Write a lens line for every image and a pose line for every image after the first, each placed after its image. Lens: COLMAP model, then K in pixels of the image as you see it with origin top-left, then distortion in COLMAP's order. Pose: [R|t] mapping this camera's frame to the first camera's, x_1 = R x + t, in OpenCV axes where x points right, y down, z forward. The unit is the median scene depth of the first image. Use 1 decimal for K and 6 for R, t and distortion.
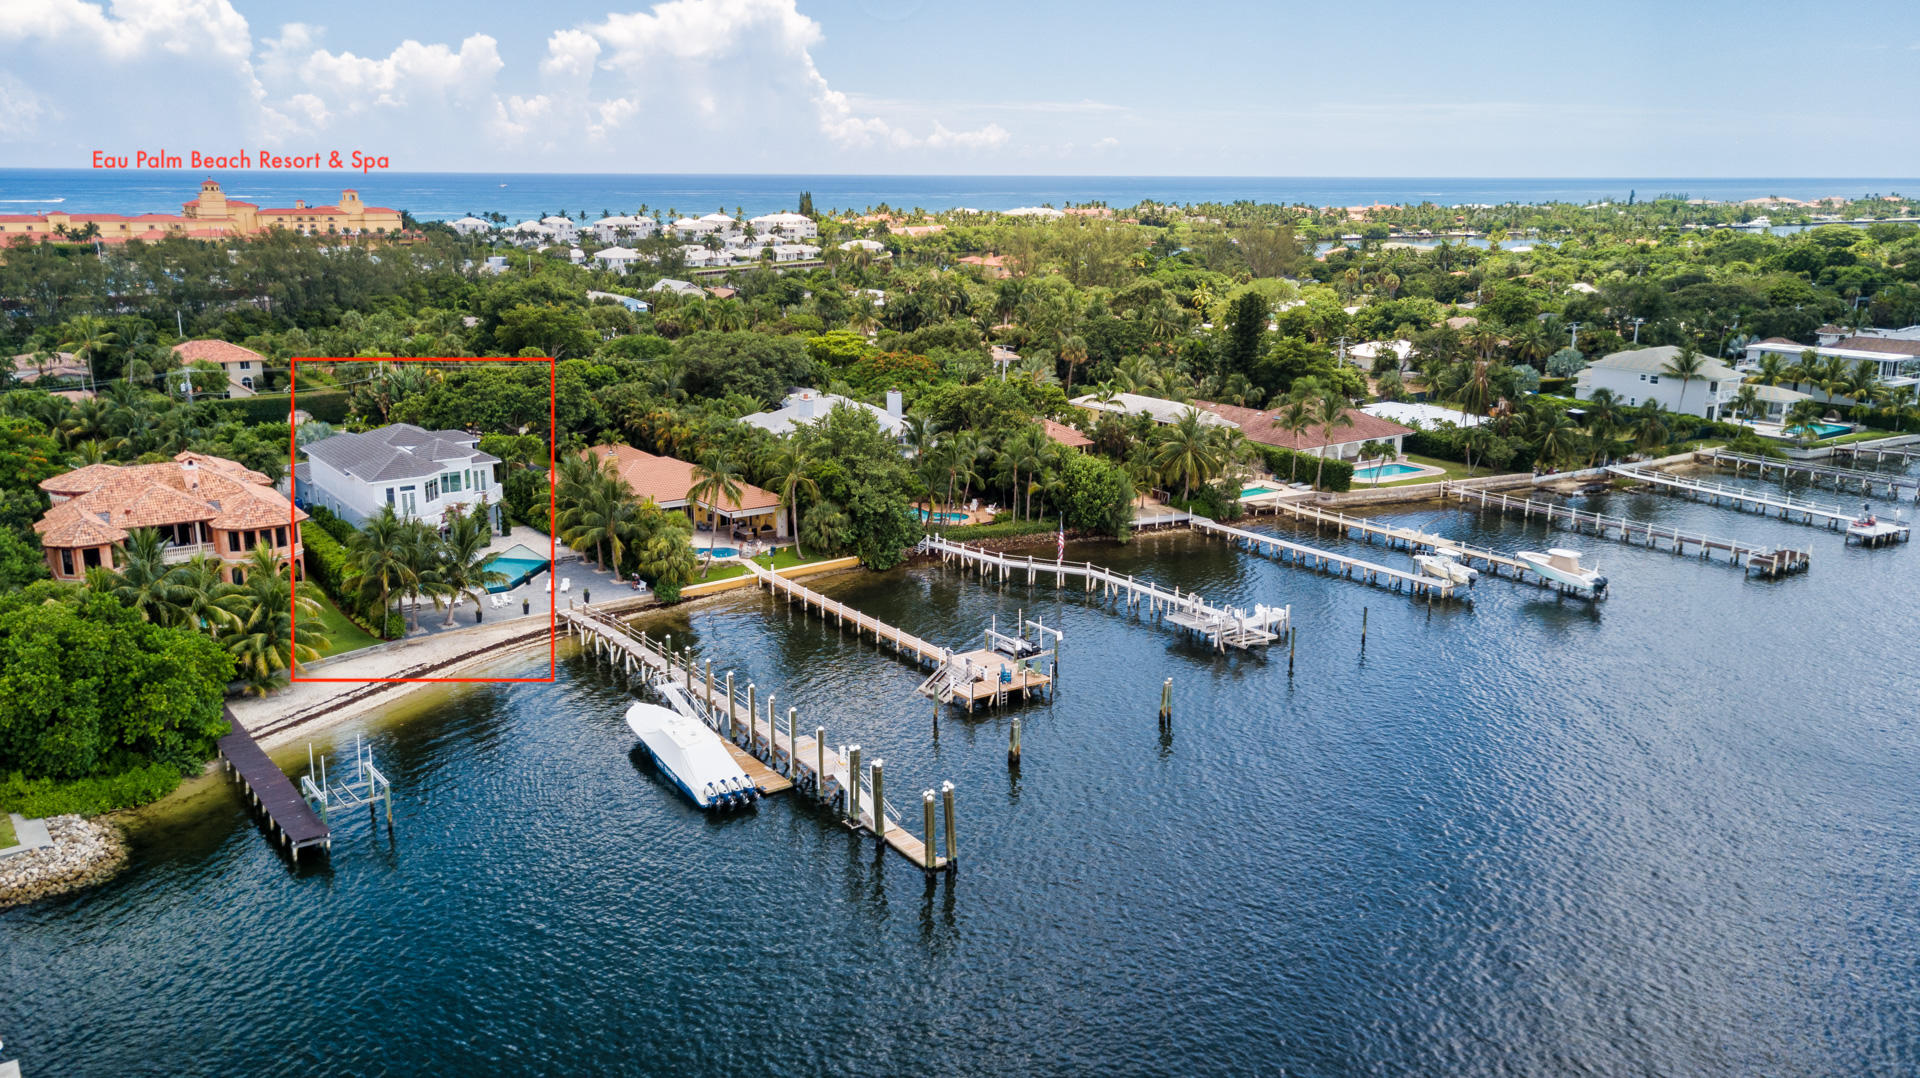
lens RADIAL K [[1472.1, 0, 960.0], [0, 1472.1, 539.0], [0, 0, 1]] dist [0.047875, -0.004120]
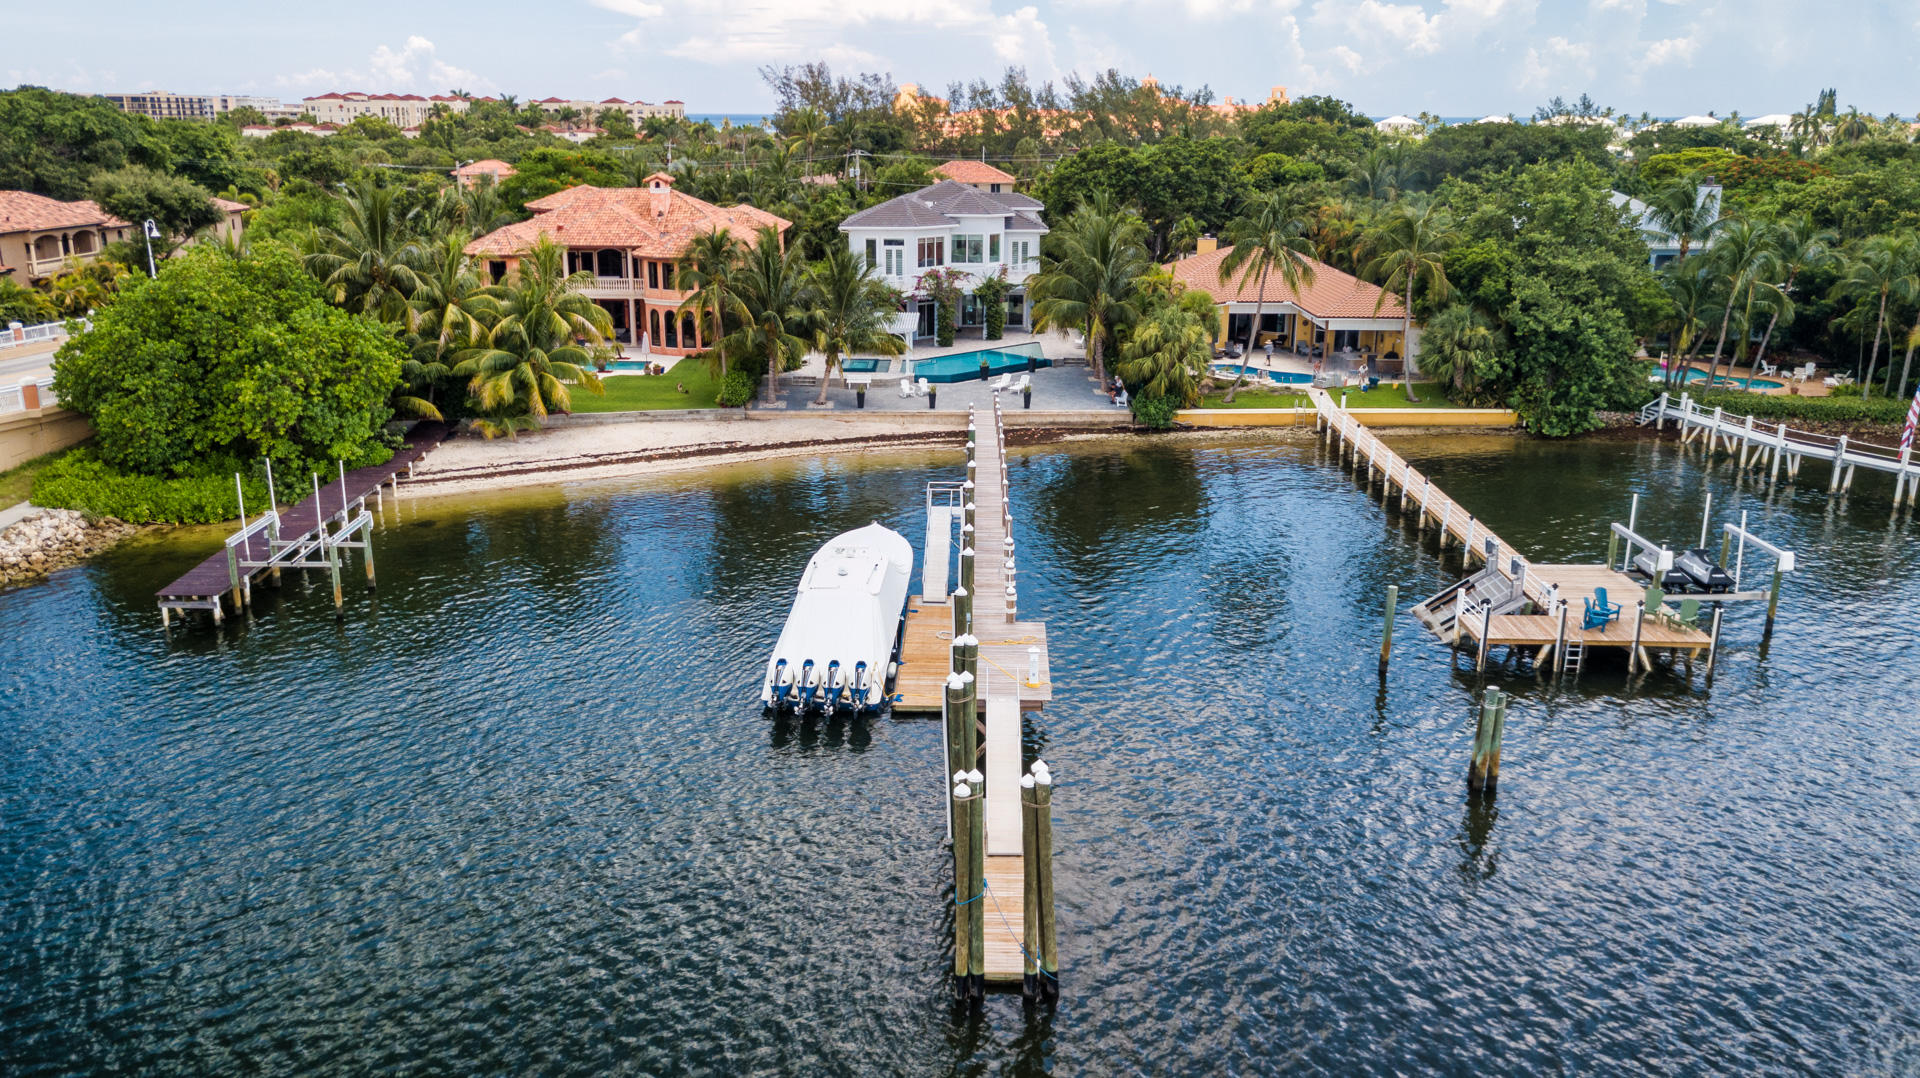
lens RADIAL K [[1472.1, 0, 960.0], [0, 1472.1, 539.0], [0, 0, 1]] dist [0.047875, -0.004120]
pose [[0.802683, 0.161046, -0.574252, 0.111648], [-0.141593, 0.986782, 0.078820, 0.052435], [0.579355, 0.018043, 0.814876, 0.432761]]
